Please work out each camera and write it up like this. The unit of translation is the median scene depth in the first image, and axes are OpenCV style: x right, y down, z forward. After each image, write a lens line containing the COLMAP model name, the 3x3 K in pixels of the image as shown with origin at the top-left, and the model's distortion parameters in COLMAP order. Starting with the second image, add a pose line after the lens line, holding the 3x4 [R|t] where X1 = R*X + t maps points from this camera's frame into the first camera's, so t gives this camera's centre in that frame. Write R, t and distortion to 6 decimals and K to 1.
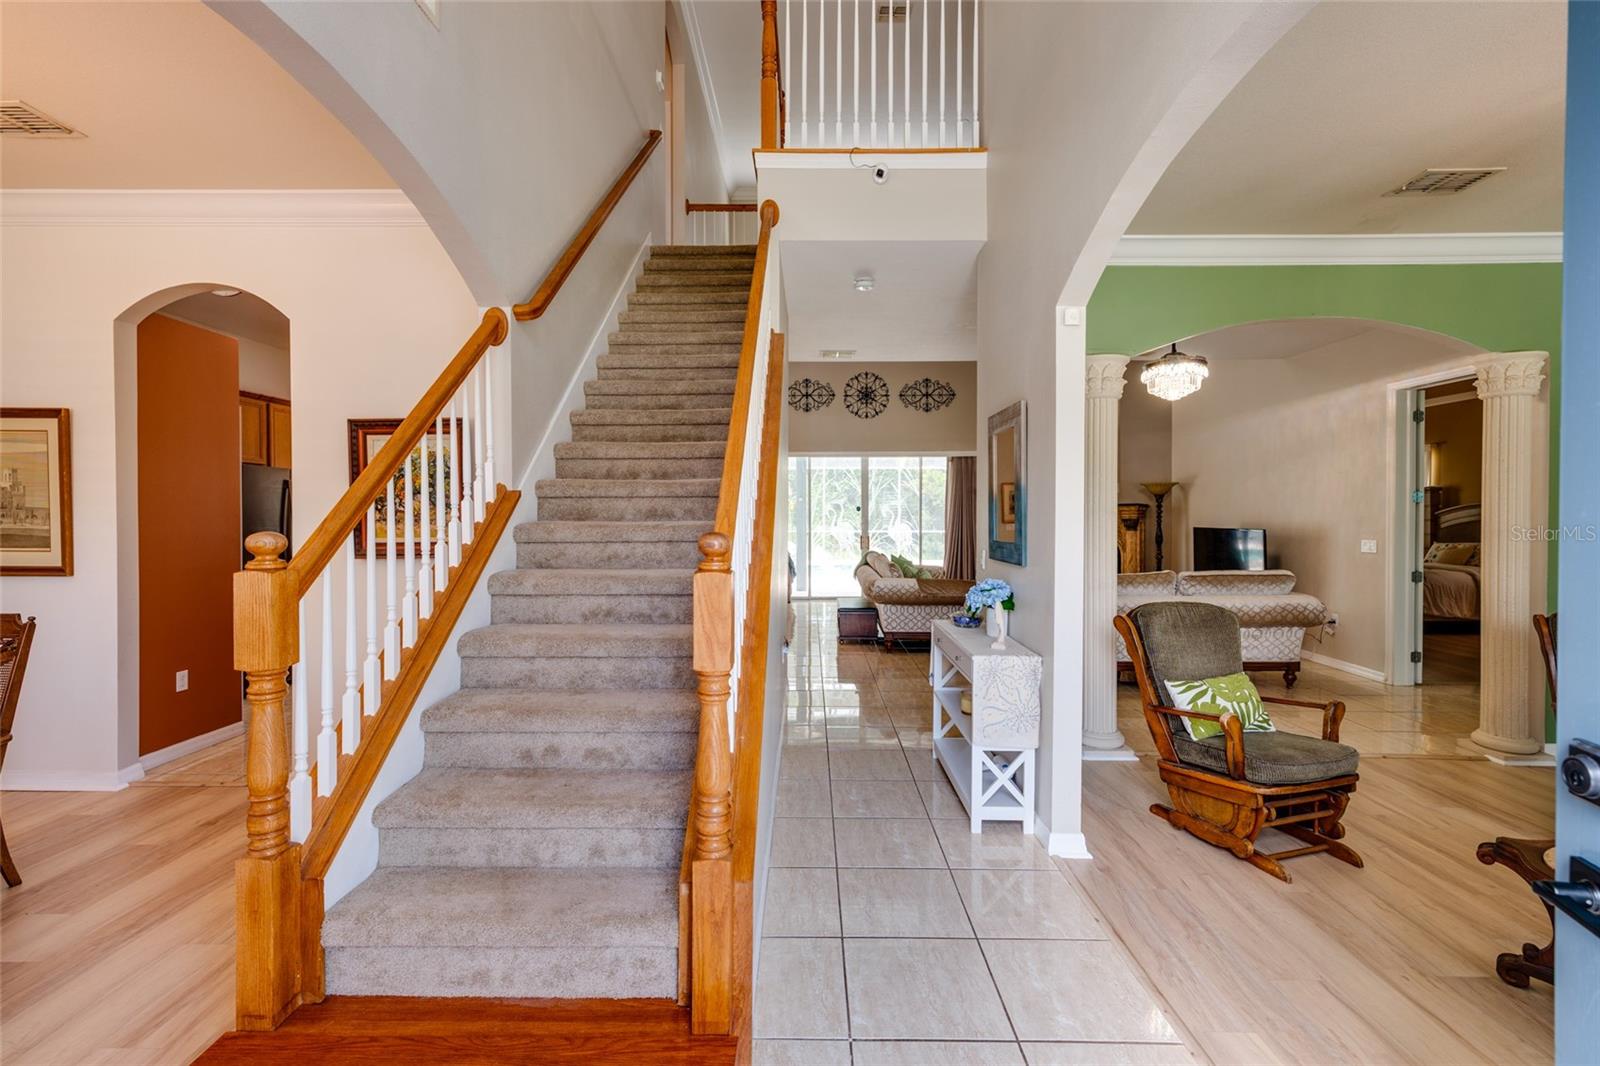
lens RADIAL K [[679.5, 0, 794.9], [0, 679.5, 532.4], [0, 0, 1]] dist [-0.011412, -0.000040]
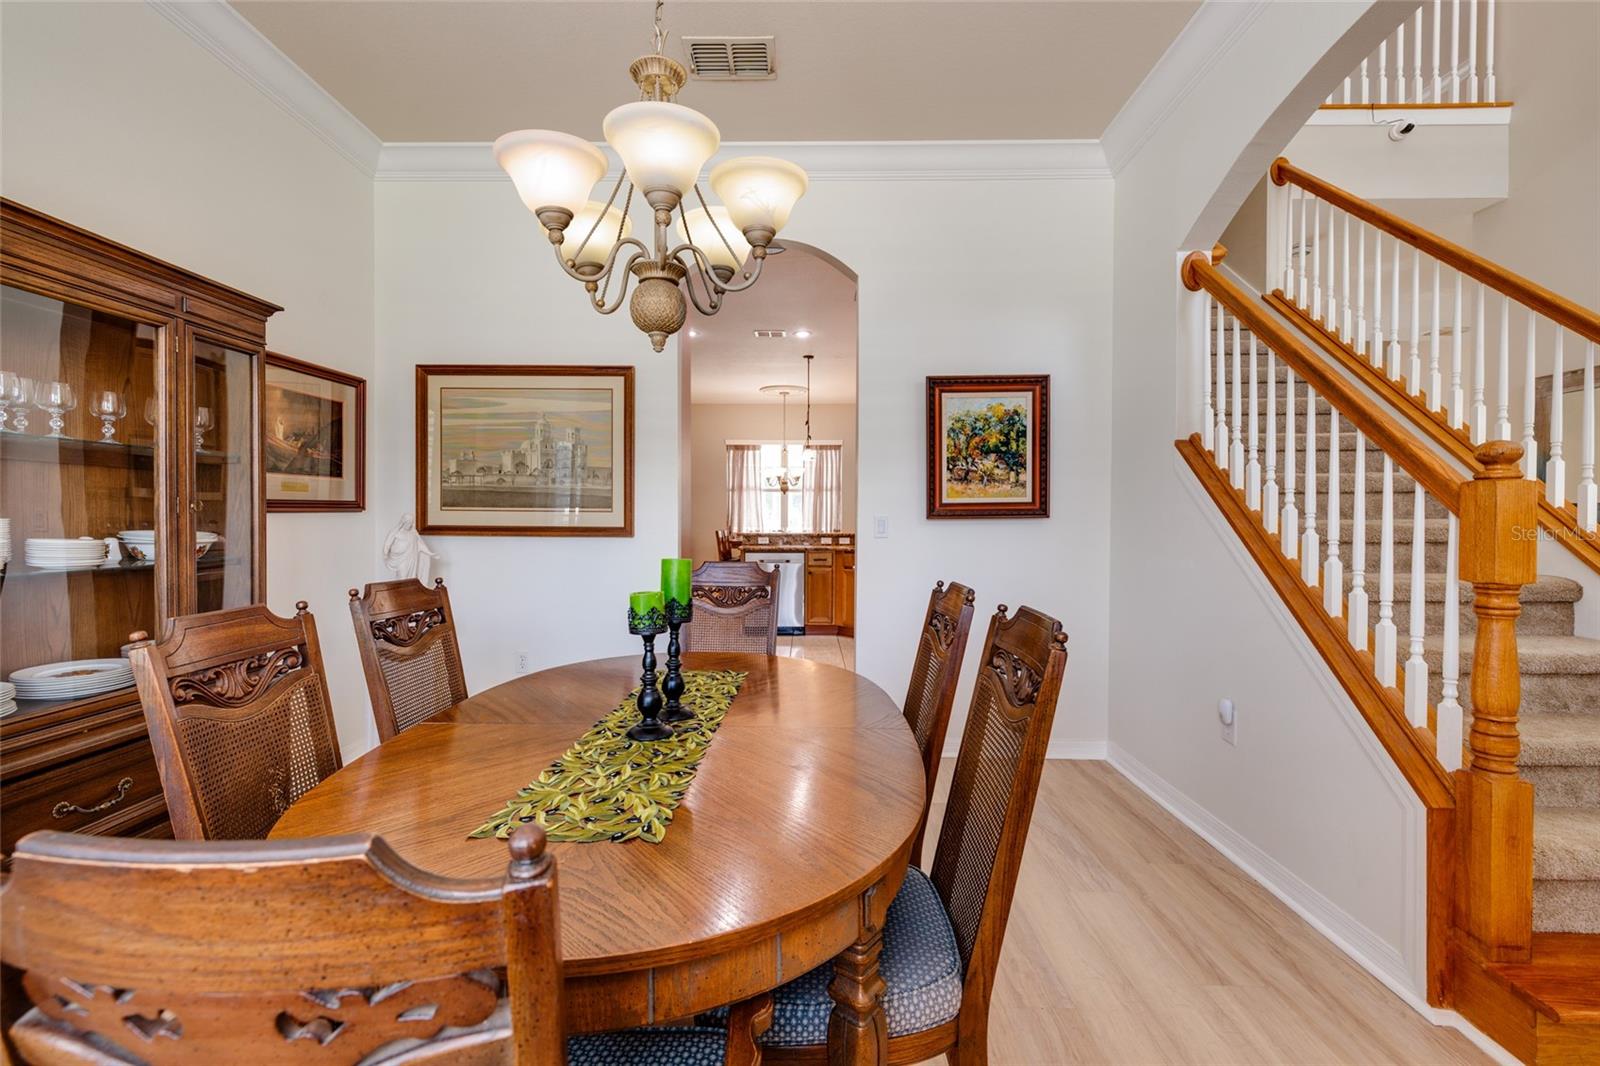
lens RADIAL K [[682.9, 0, 797.7], [0, 682.9, 519.1], [0, 0, 1]] dist [0.000308, -0.000383]
pose [[0.999950, -0.003882, -0.009229, -0.830734], [0.003802, 0.999955, -0.008656, 0.048934], [0.009262, 0.008621, 0.999920, -0.000938]]
